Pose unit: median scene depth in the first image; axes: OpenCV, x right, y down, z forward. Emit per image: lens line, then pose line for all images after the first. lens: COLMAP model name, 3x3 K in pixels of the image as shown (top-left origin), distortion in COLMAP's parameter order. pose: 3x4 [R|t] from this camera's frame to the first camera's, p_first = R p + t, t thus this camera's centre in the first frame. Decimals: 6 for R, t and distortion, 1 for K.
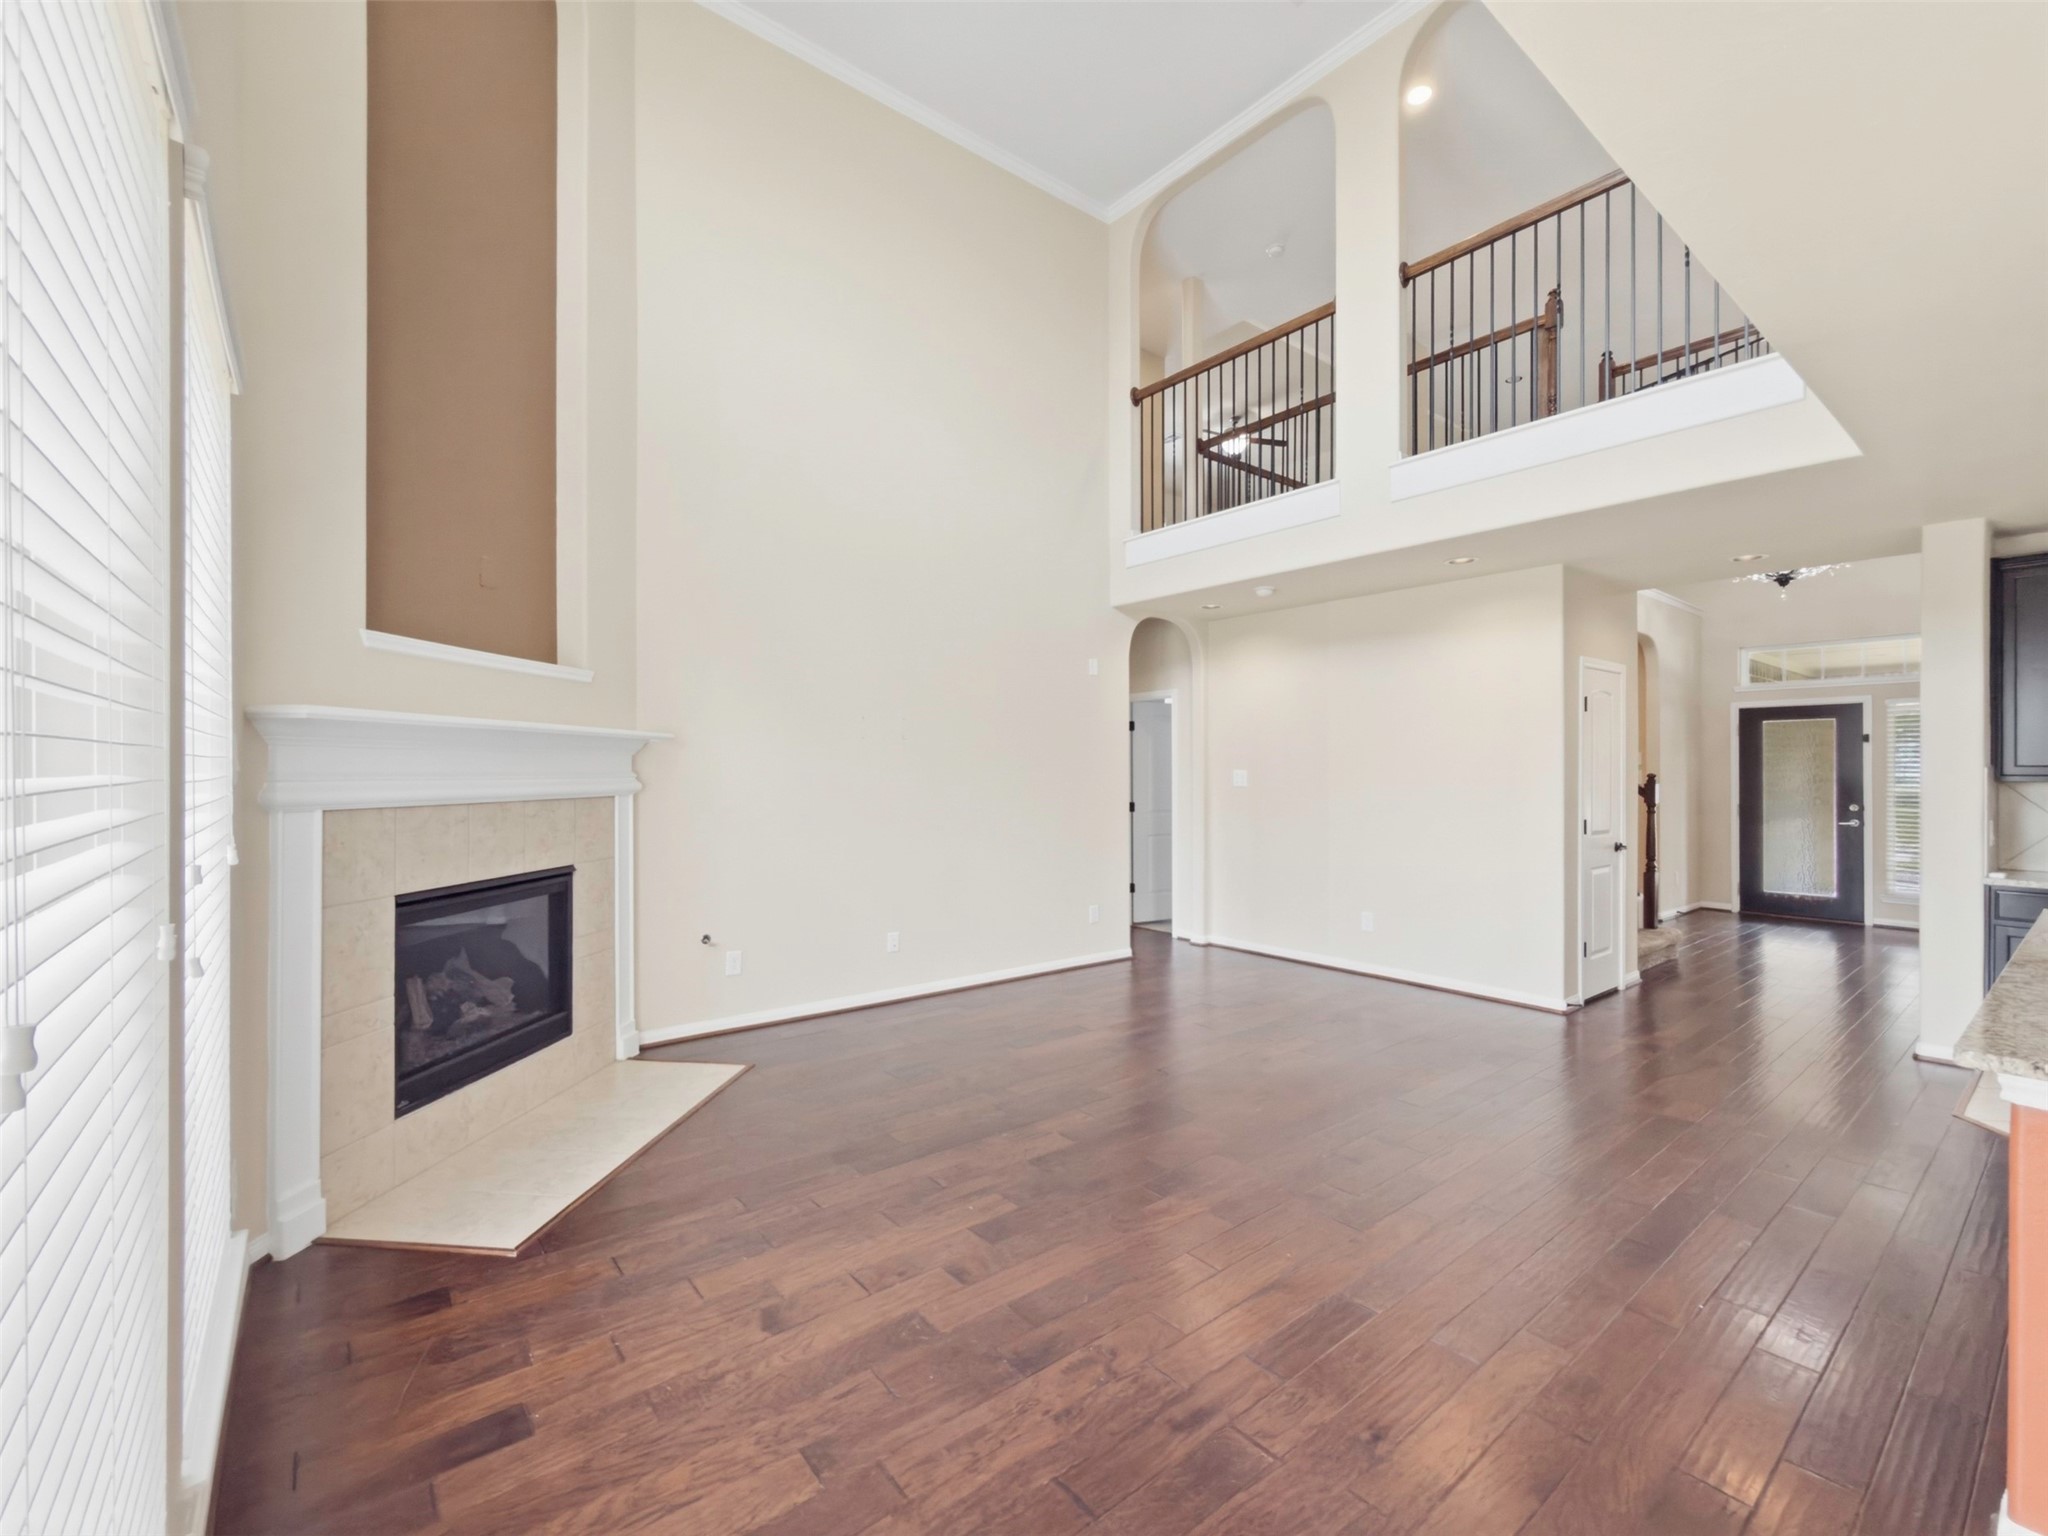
lens RADIAL K [[878.7, 0, 1022.6], [0, 878.7, 773.5], [0, 0, 1]] dist [0.000501, 0.000050]
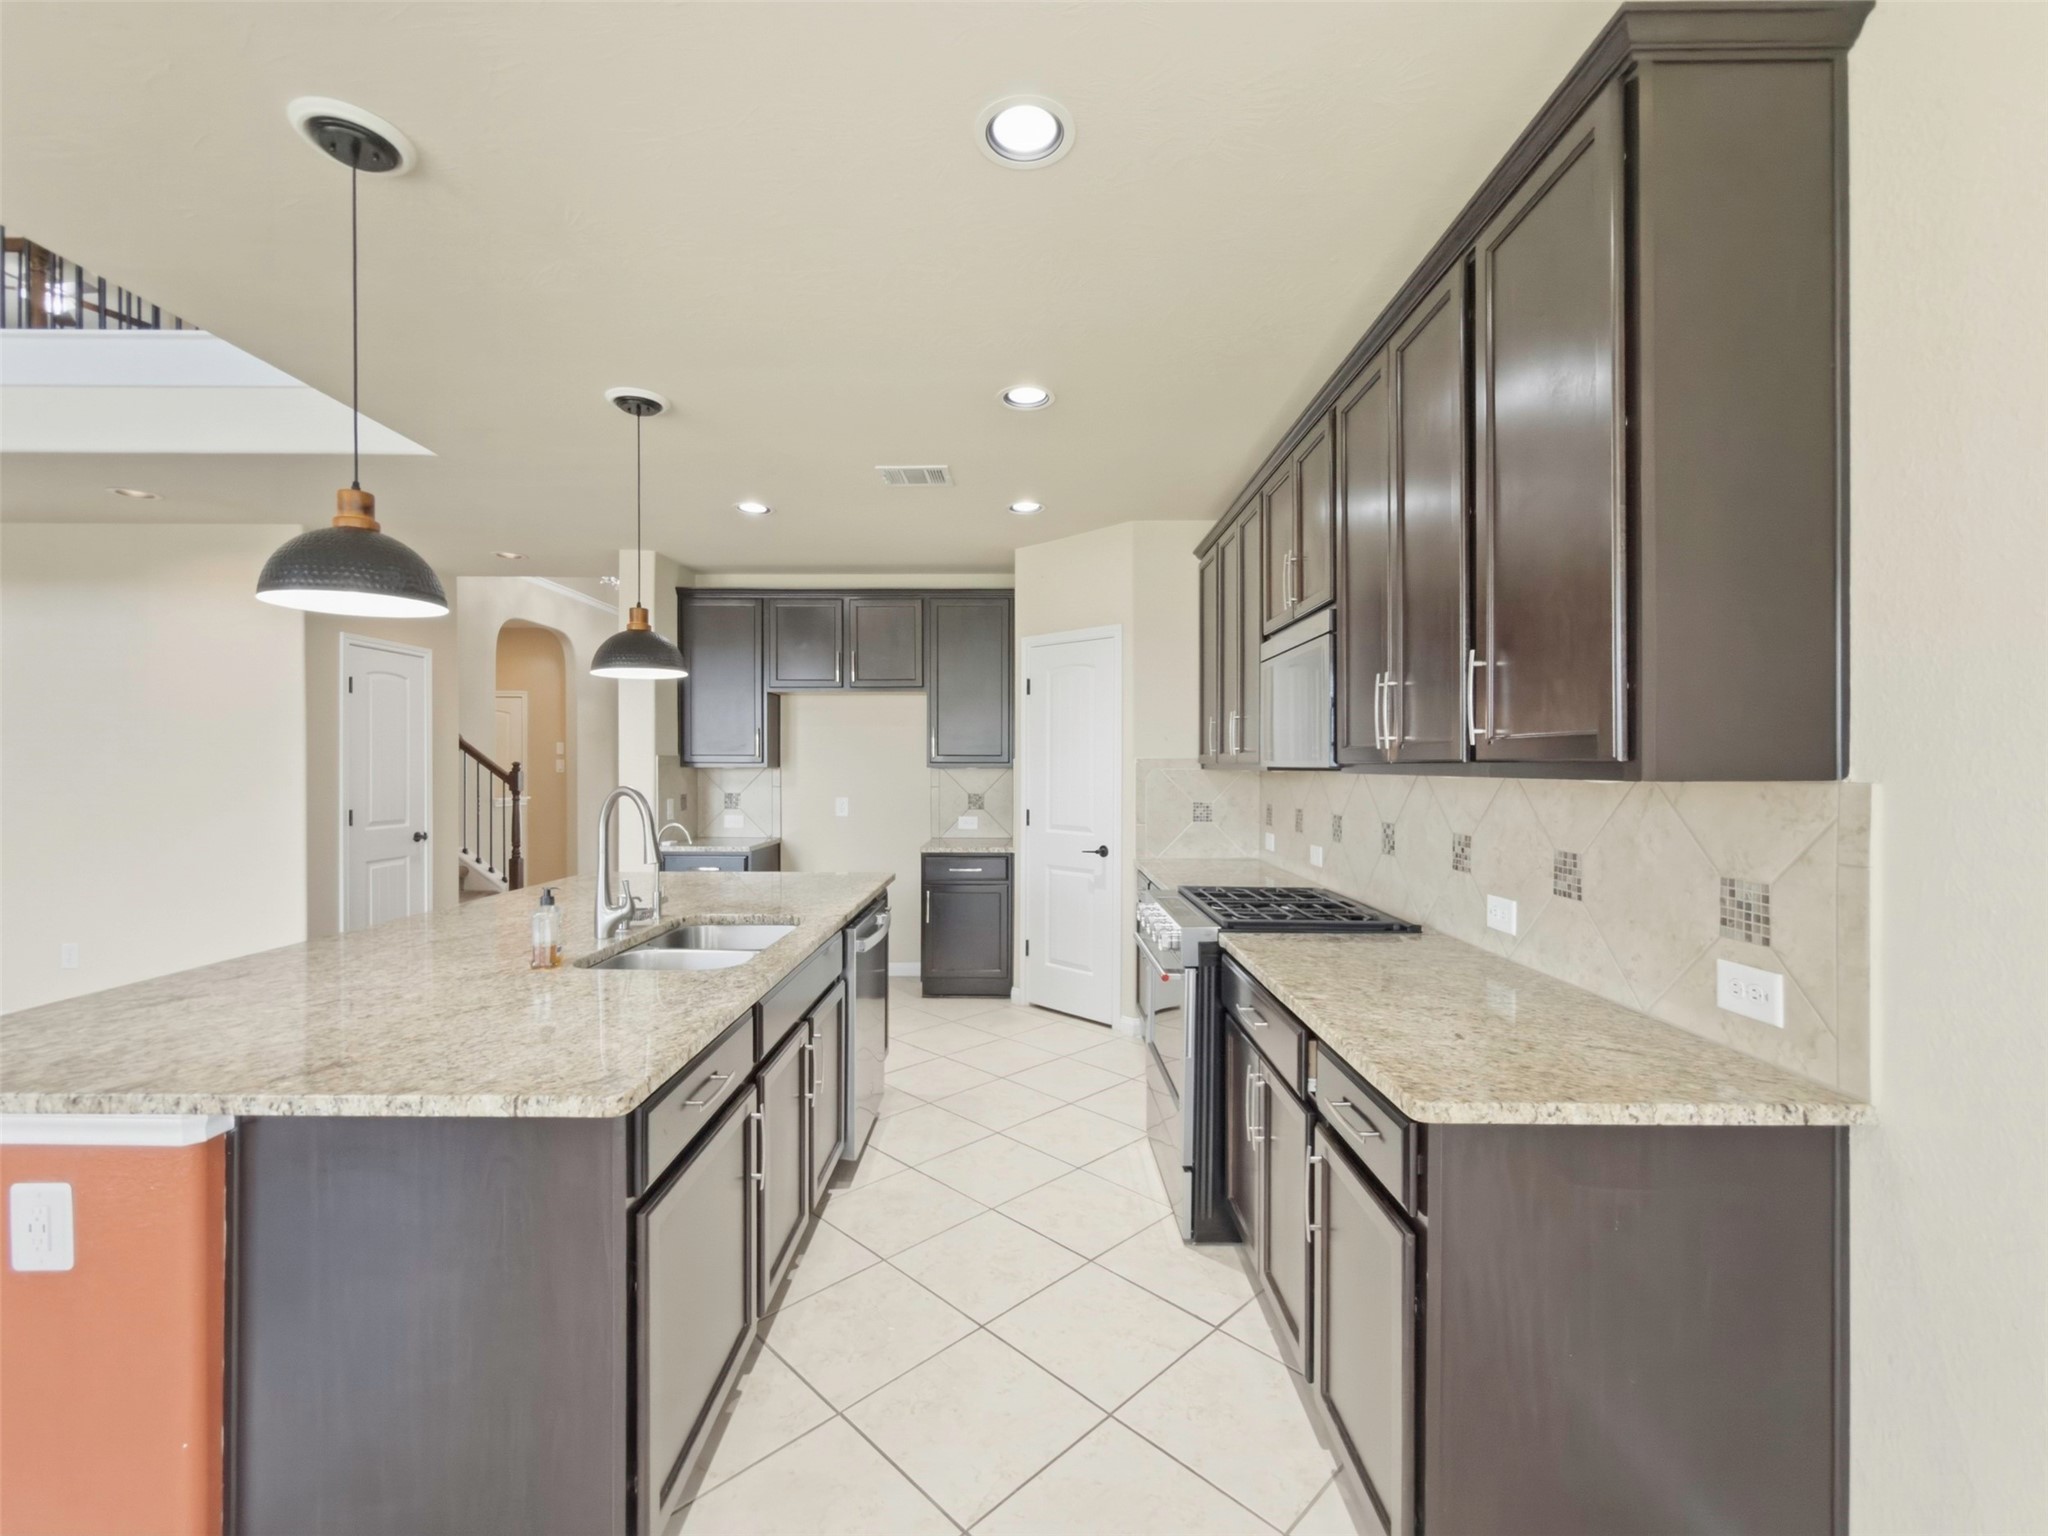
lens RADIAL K [[883.6, 0, 1024.0], [0, 883.6, 768.0], [0, 0, 1]] dist [-0.000177, -0.000127]
pose [[0.623898, -0.001659, 0.781504, 0.337243], [-0.001238, 0.999994, 0.003112, 0.004344], [-0.781505, -0.002909, 0.623892, -0.124543]]
